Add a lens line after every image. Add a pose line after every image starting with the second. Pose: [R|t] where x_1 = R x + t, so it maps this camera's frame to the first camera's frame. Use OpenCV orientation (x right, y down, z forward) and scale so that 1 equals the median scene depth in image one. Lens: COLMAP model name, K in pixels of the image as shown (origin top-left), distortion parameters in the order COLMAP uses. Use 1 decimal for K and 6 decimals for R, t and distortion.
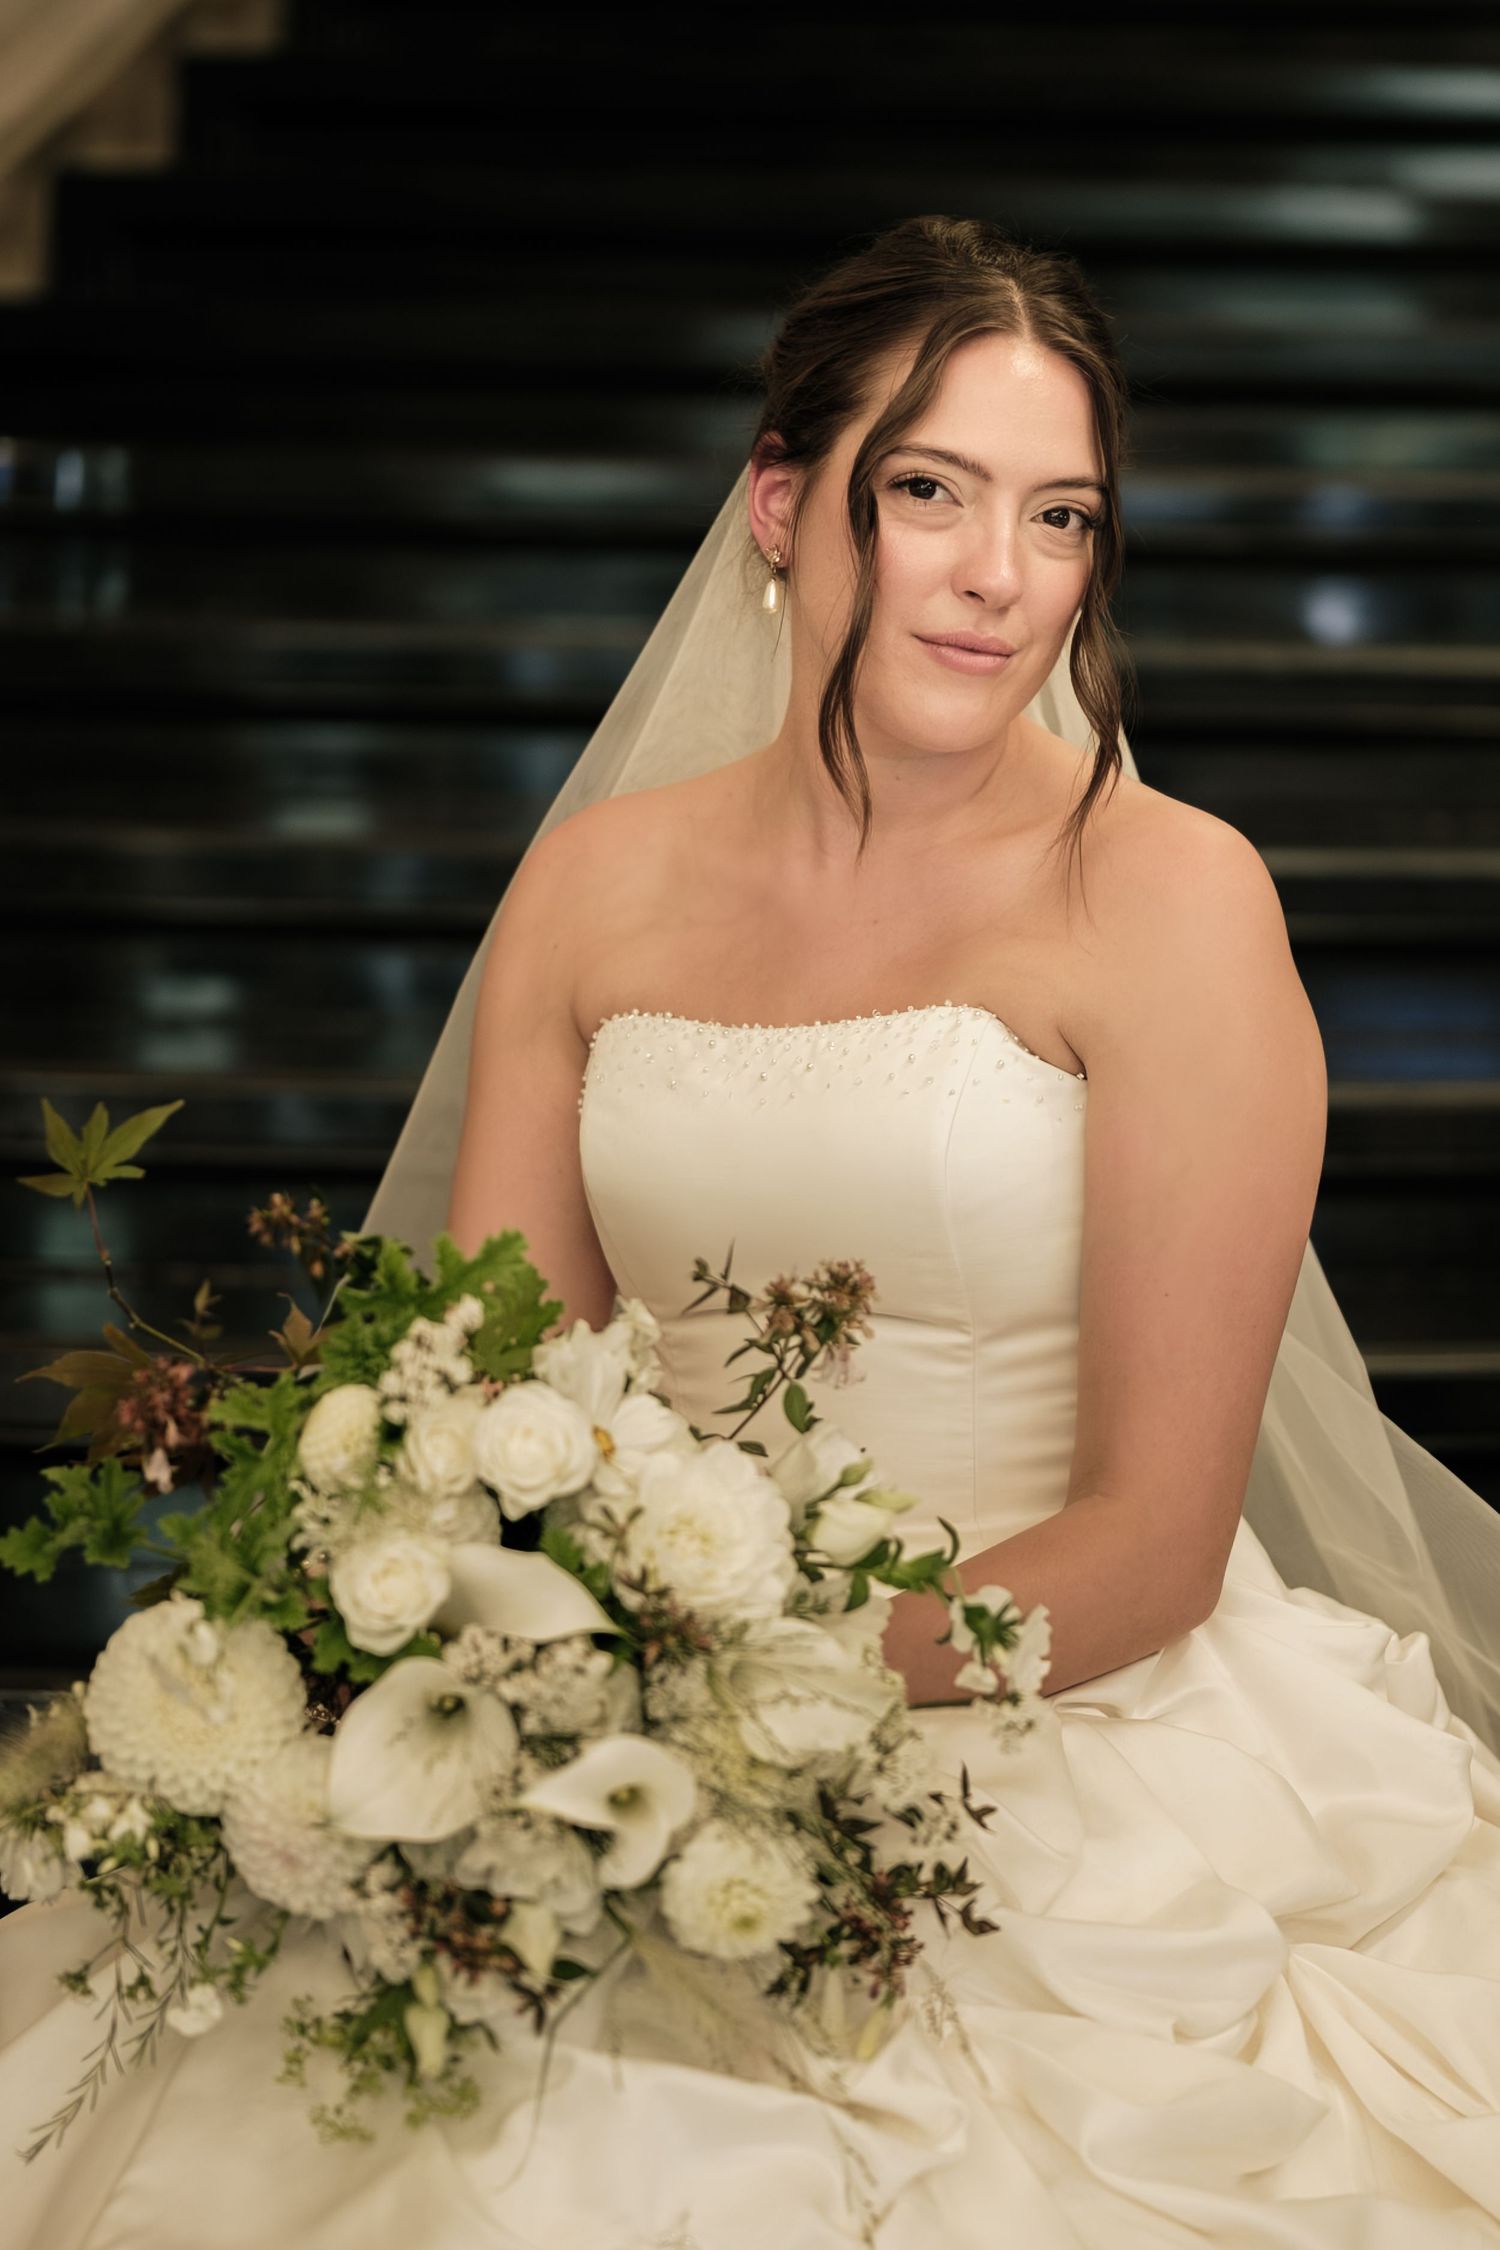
lens RADIAL K [[5375.8, 0, 750.0], [0, 5375.8, 1125.0], [0, 0, 1]] dist [0.456399, 0.067909]
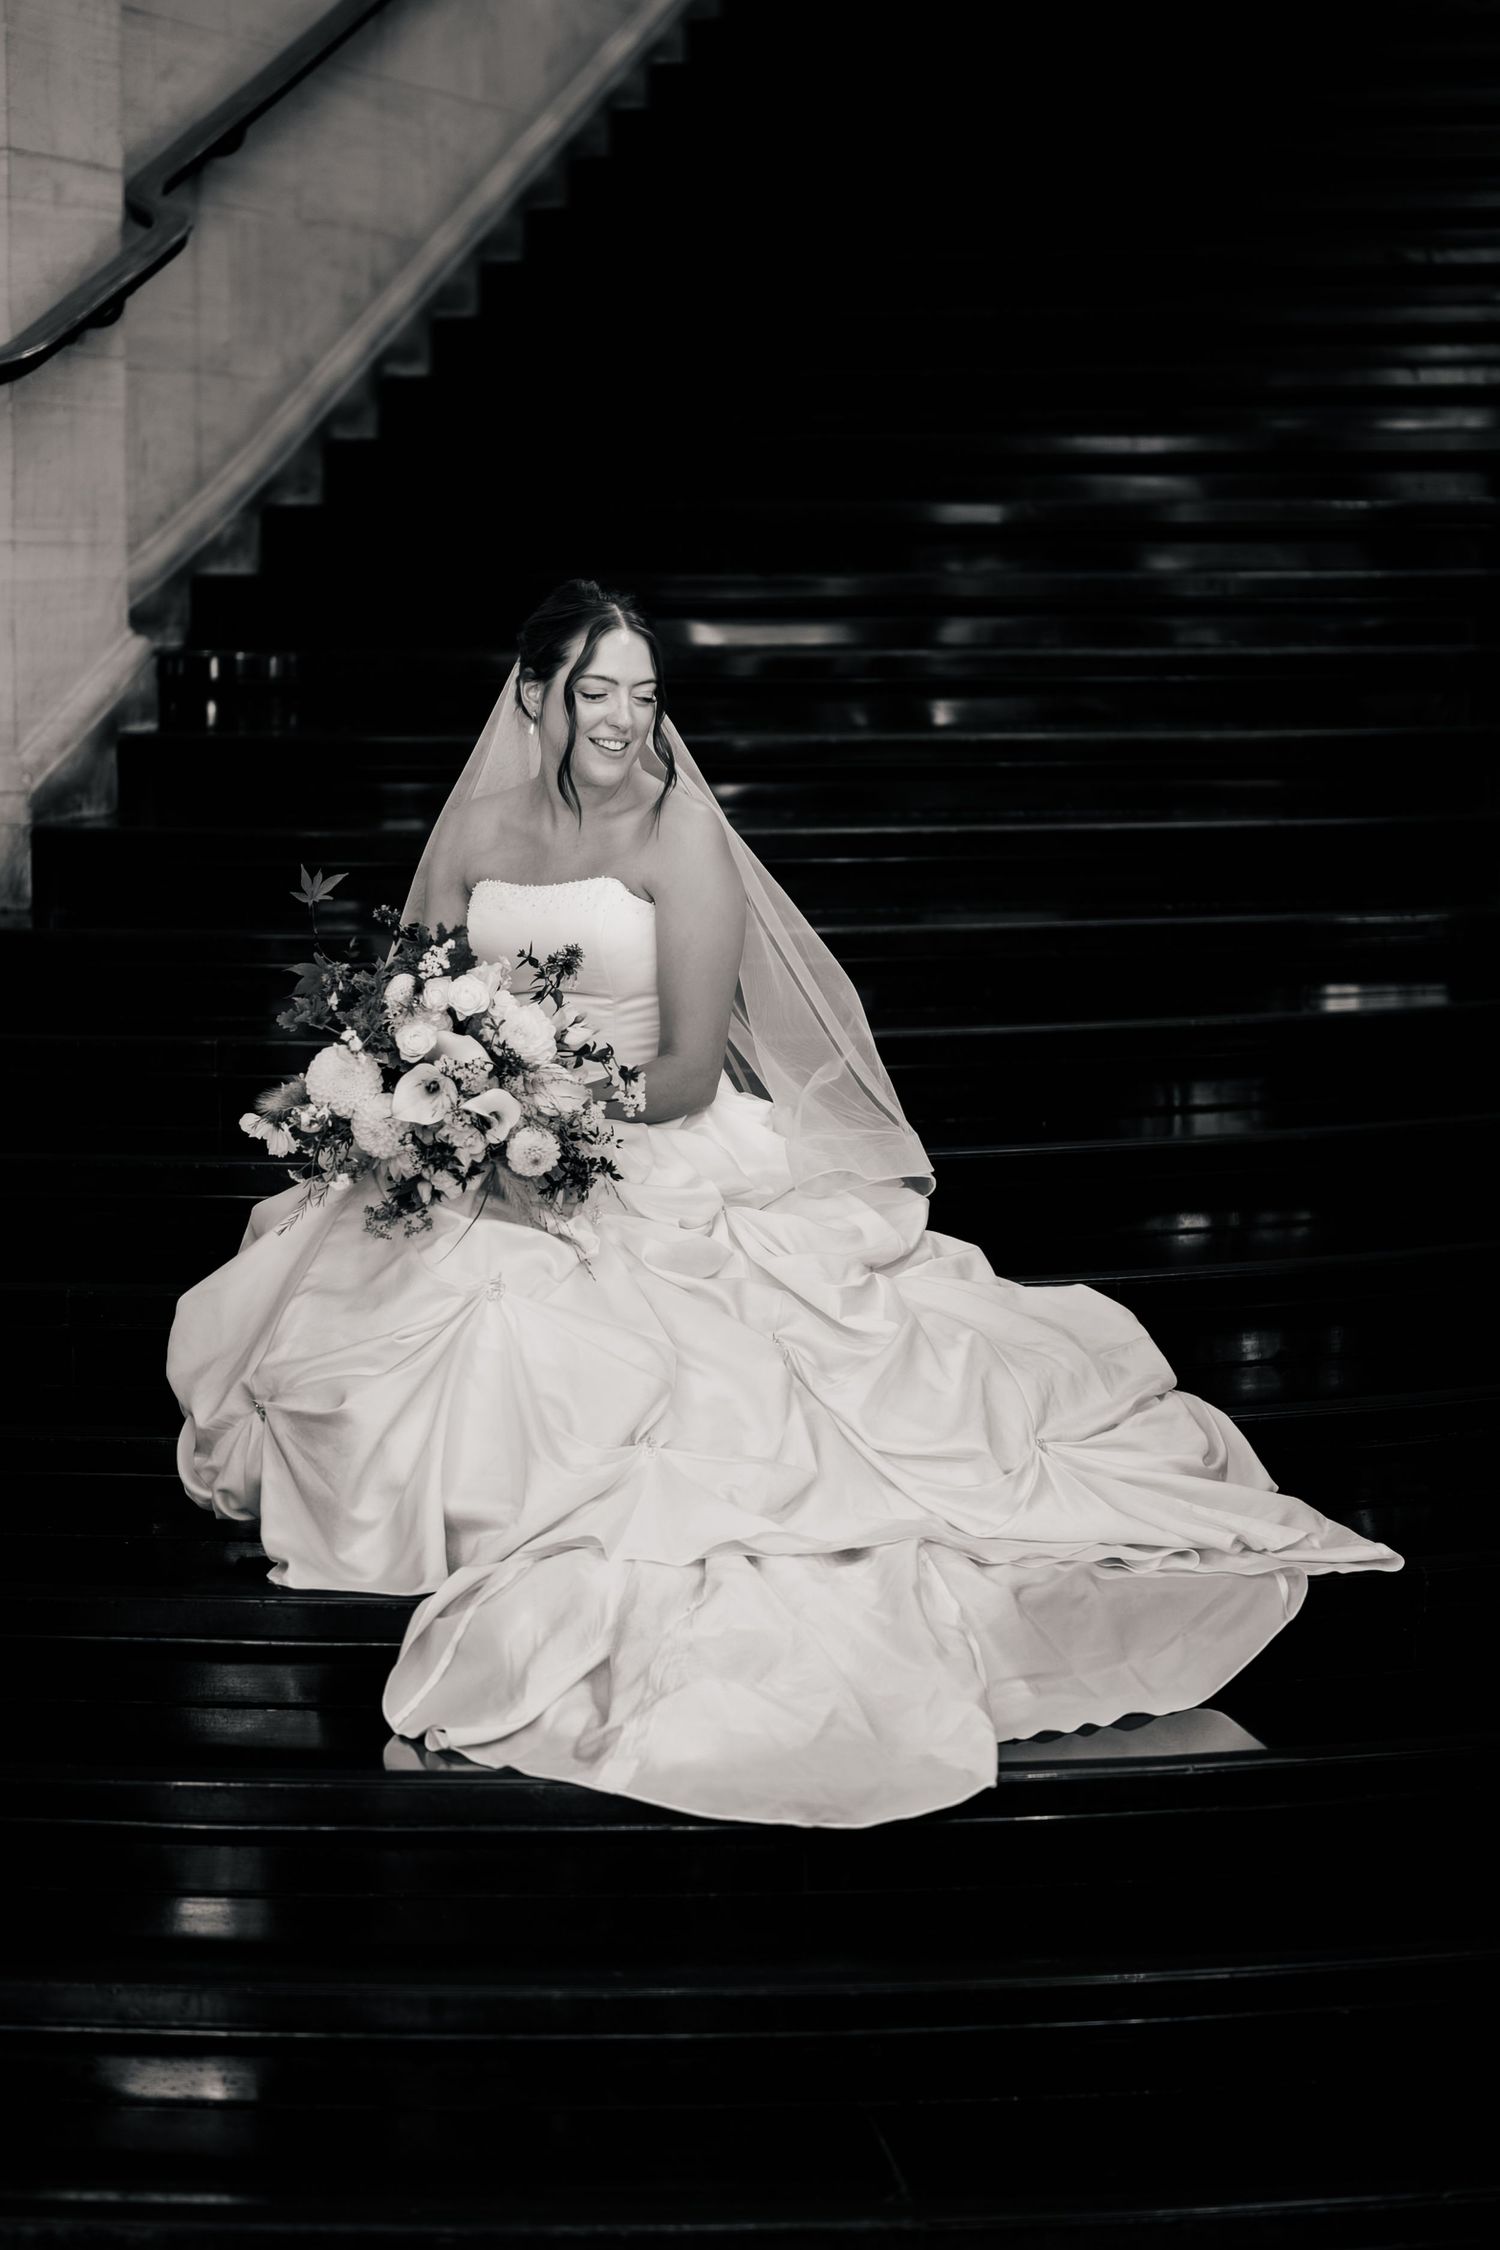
lens RADIAL K [[5408.4, 0, 750.0], [0, 5408.4, 1125.0], [0, 0, 1]] dist [-3.677889, 0.189169]
pose [[0.993322, 0.066542, 0.094249, -0.149988], [-0.061425, 0.996528, -0.056197, 0.270323], [-0.097661, 0.050032, 0.993961, -1.729221]]
